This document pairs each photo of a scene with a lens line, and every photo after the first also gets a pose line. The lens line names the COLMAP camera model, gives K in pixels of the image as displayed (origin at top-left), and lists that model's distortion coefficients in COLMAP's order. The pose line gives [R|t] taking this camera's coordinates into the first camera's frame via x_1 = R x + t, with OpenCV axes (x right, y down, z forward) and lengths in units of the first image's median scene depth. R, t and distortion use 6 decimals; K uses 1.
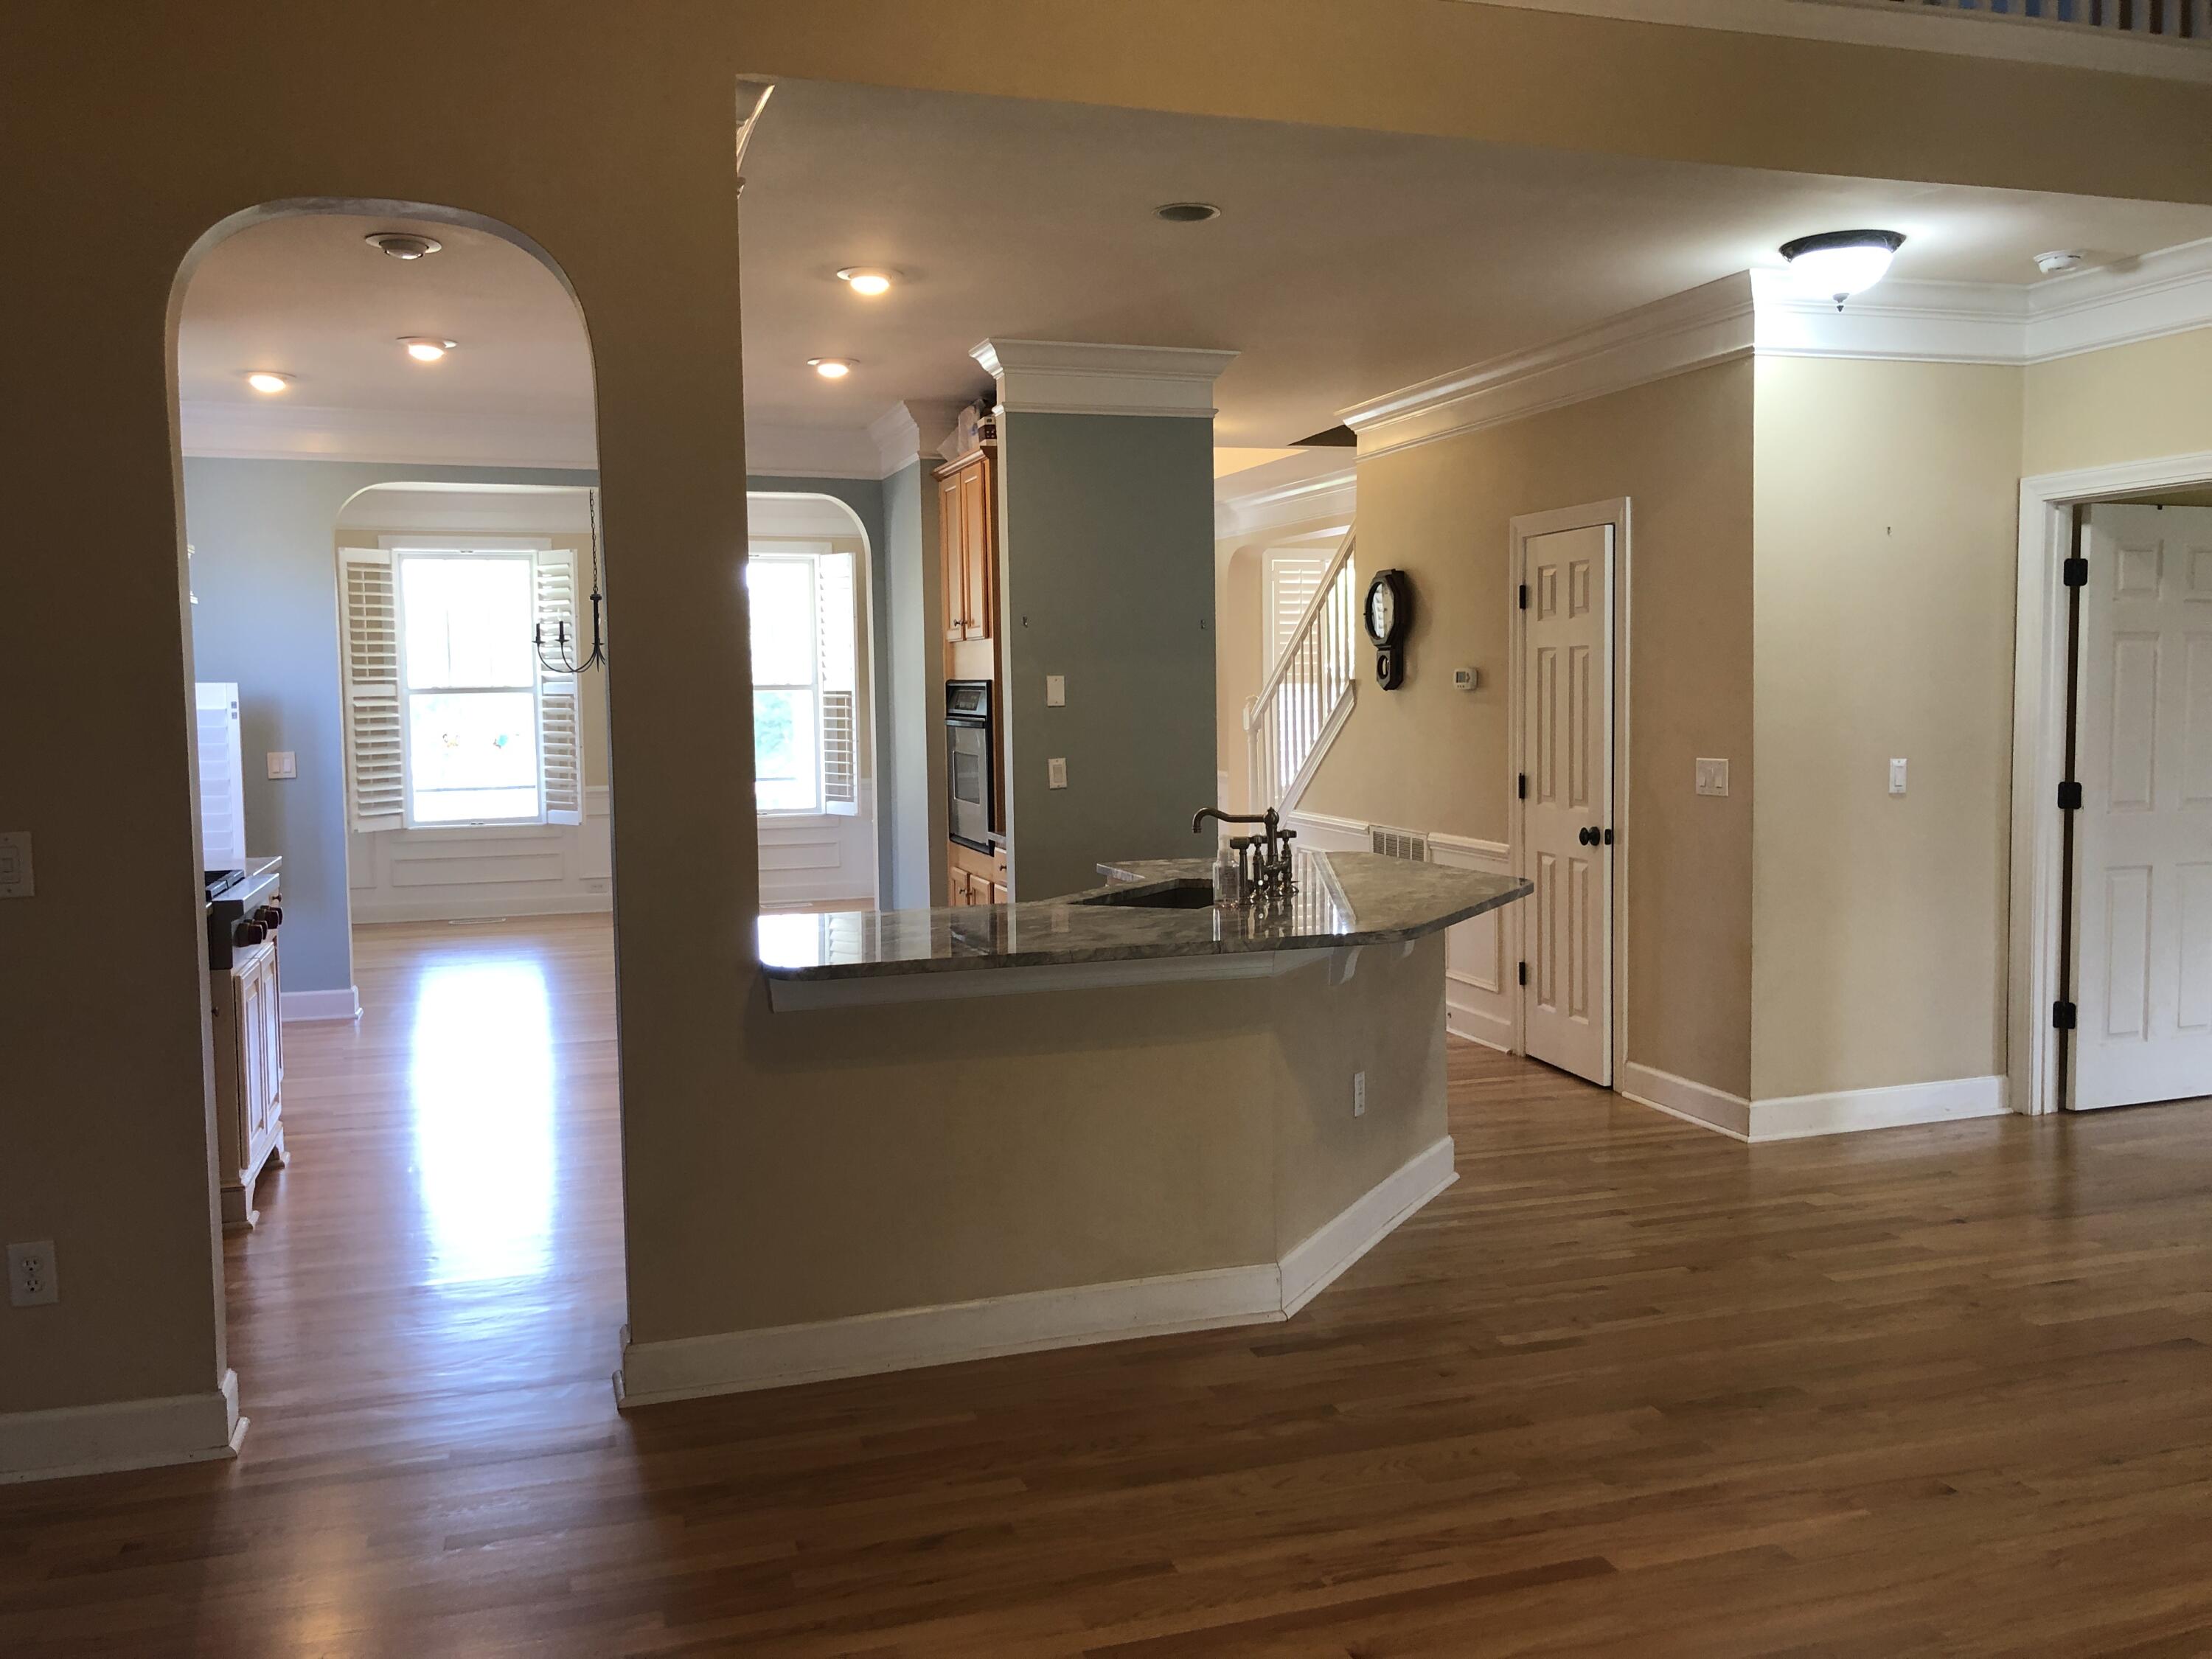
lens RADIAL K [[1804.3, 0, 1106.0], [0, 1804.3, 829.5], [0, 0, 1]] dist [0.013955, -0.009744]
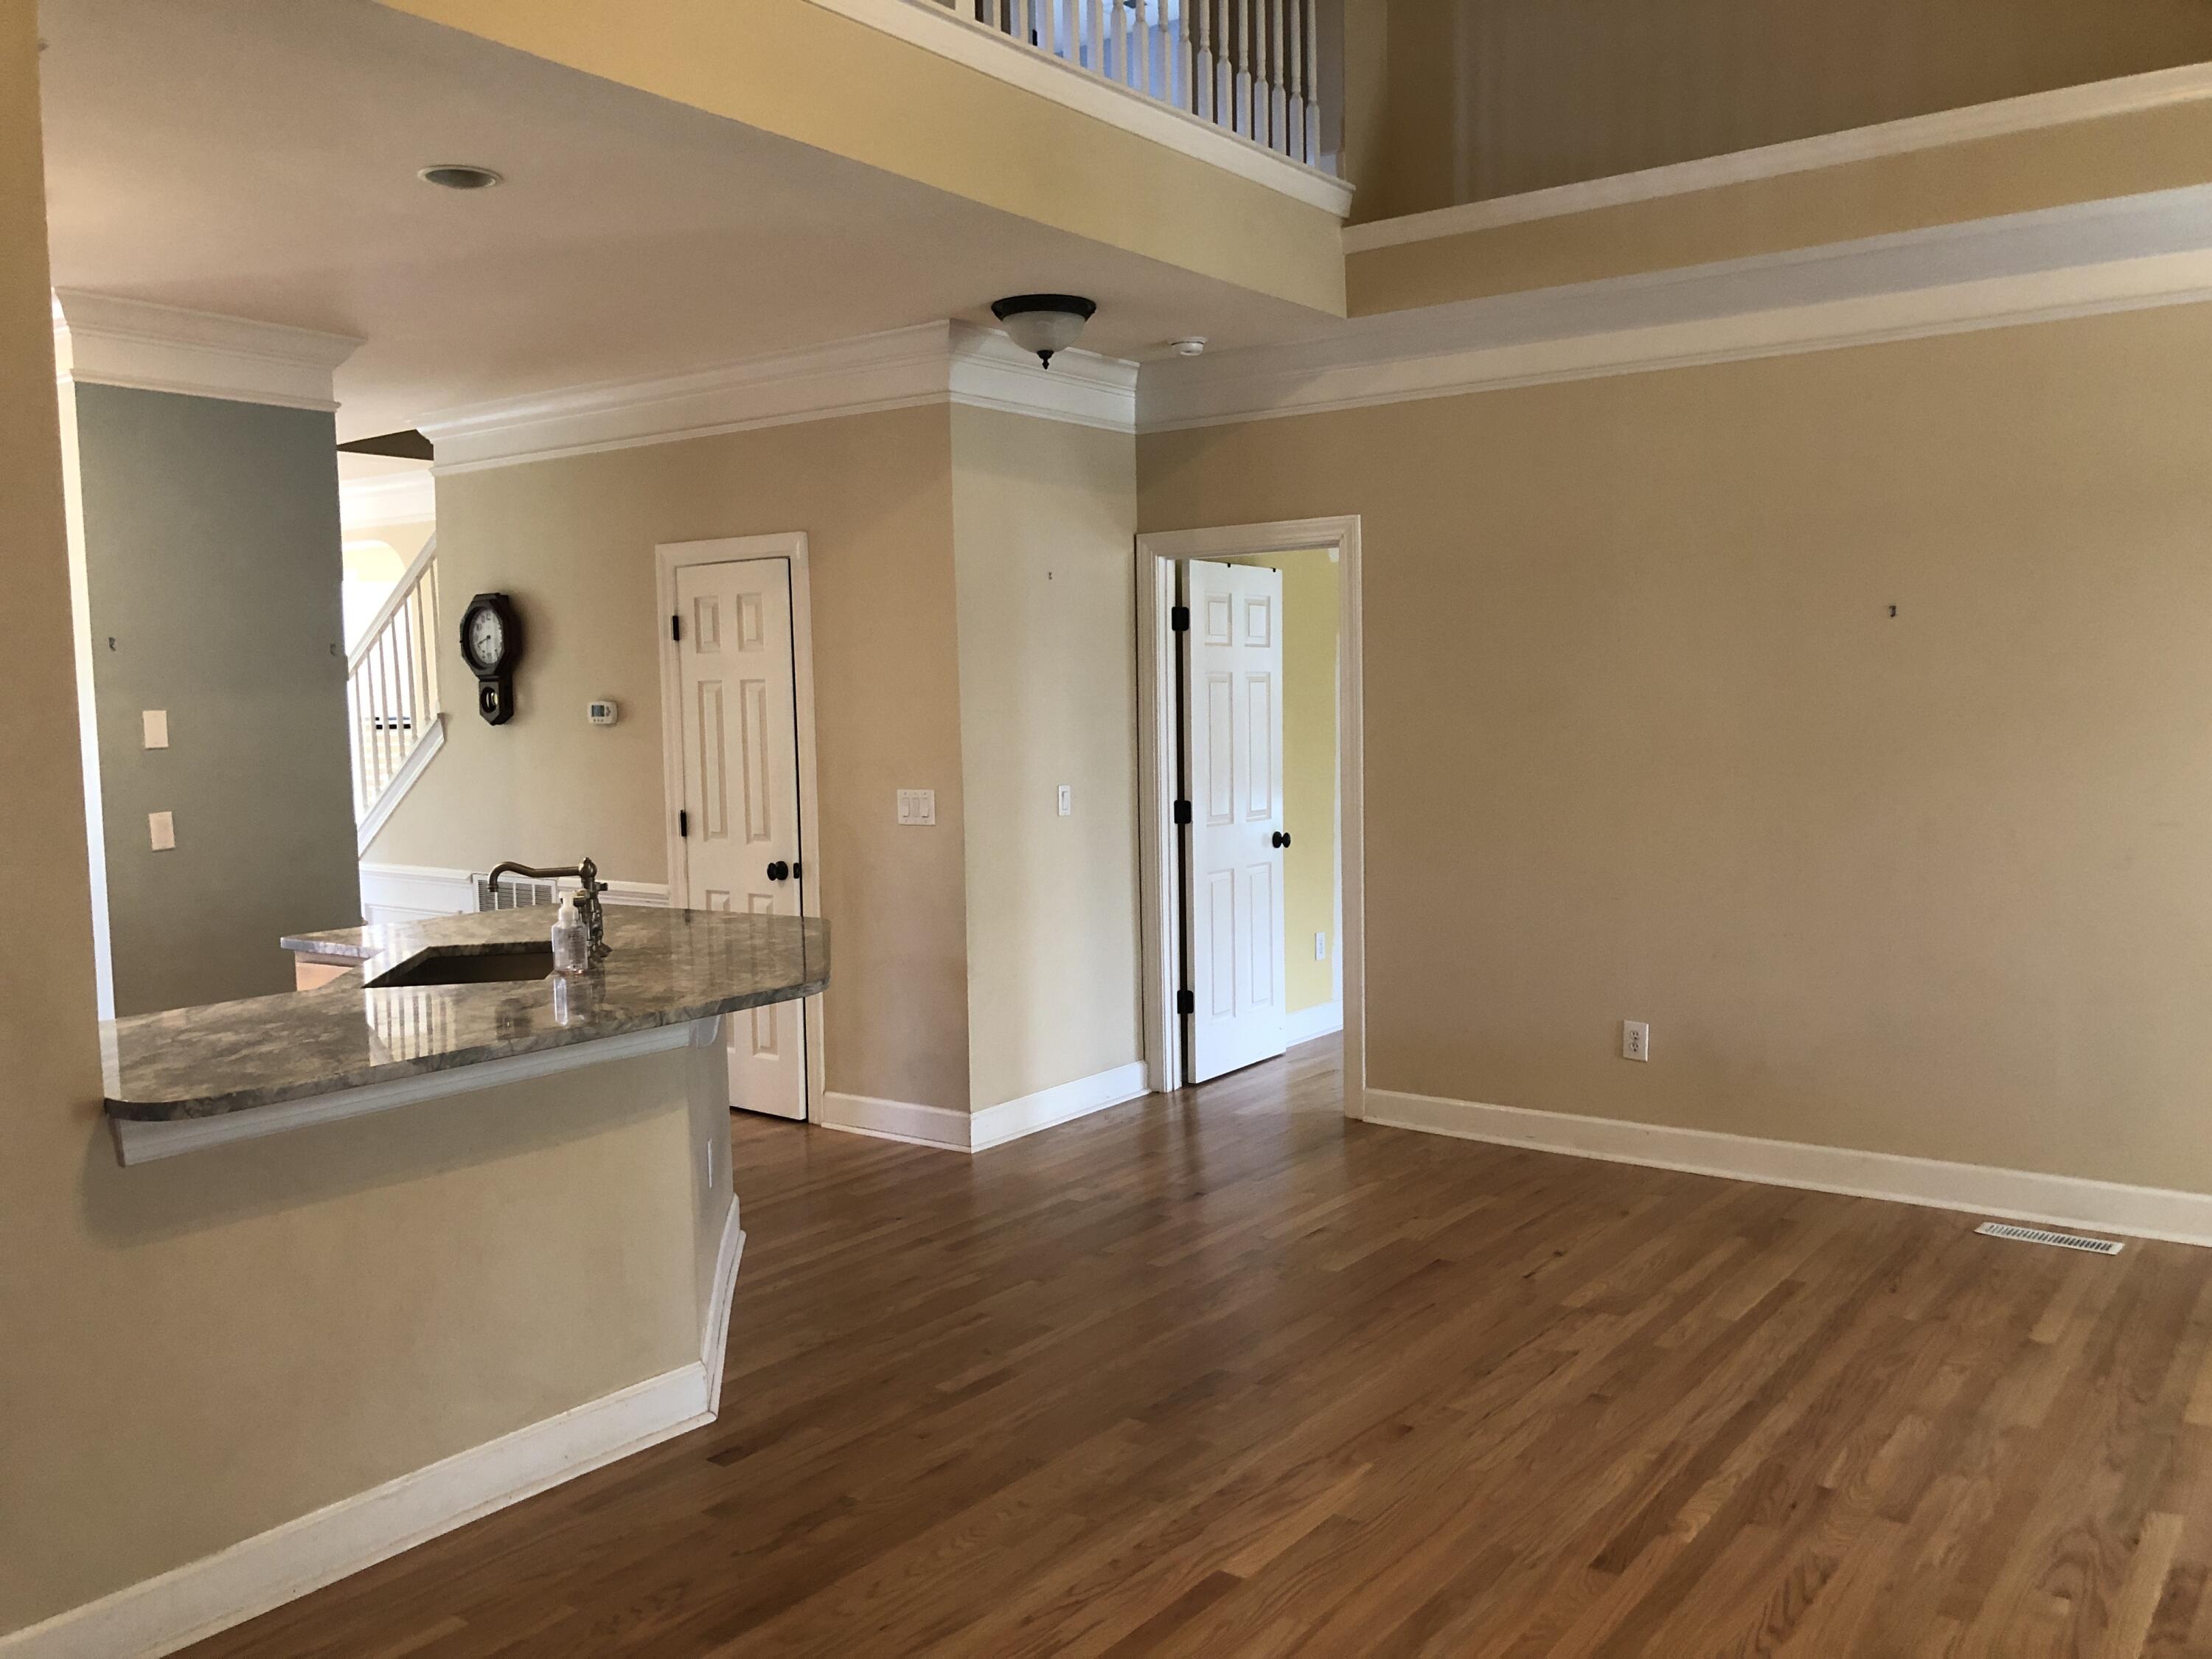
lens RADIAL K [[1795.4, 0, 1107.0], [0, 1795.4, 865.1], [0, 0, 1]] dist [0.106782, -0.373145]
pose [[0.814888, -0.053811, 0.577115, -0.166377], [0.052475, 0.998441, 0.019000, -0.009465], [-0.577238, 0.014802, 0.816442, 0.092667]]
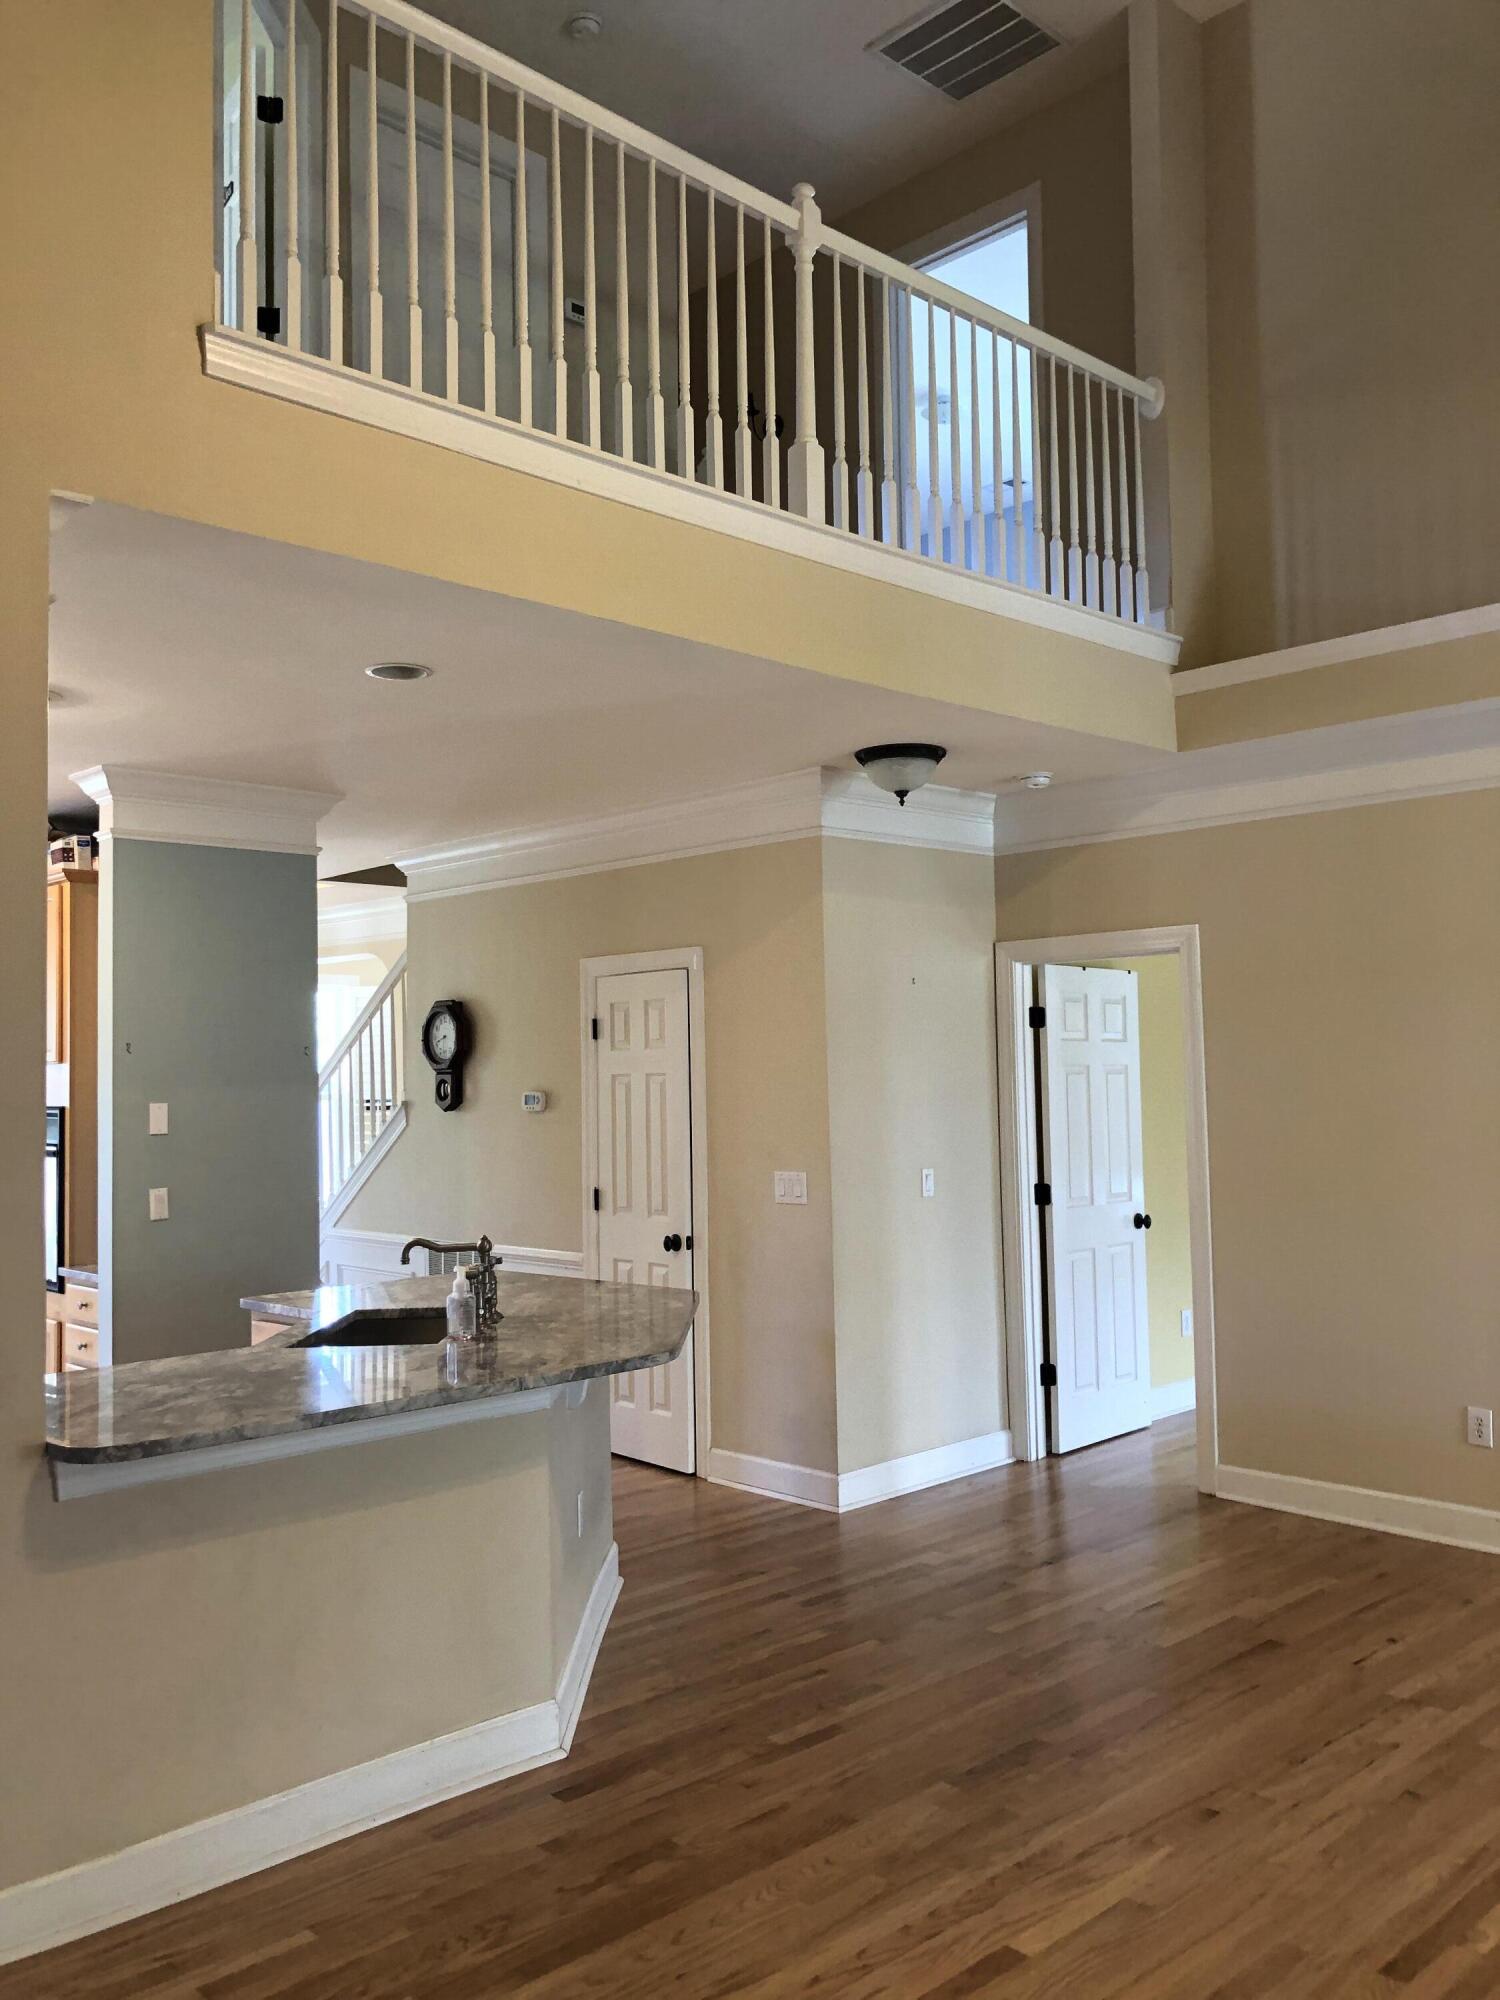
lens RADIAL K [[1642.0, 0, 750.0], [0, 1642.0, 1000.0], [0, 0, 1]] dist [0.000946, 0.000603]
pose [[0.900965, 0.019029, 0.433474, -0.139875], [0.040210, 0.991077, -0.127082, -0.015813], [-0.432025, 0.131926, 0.892160, 0.060704]]
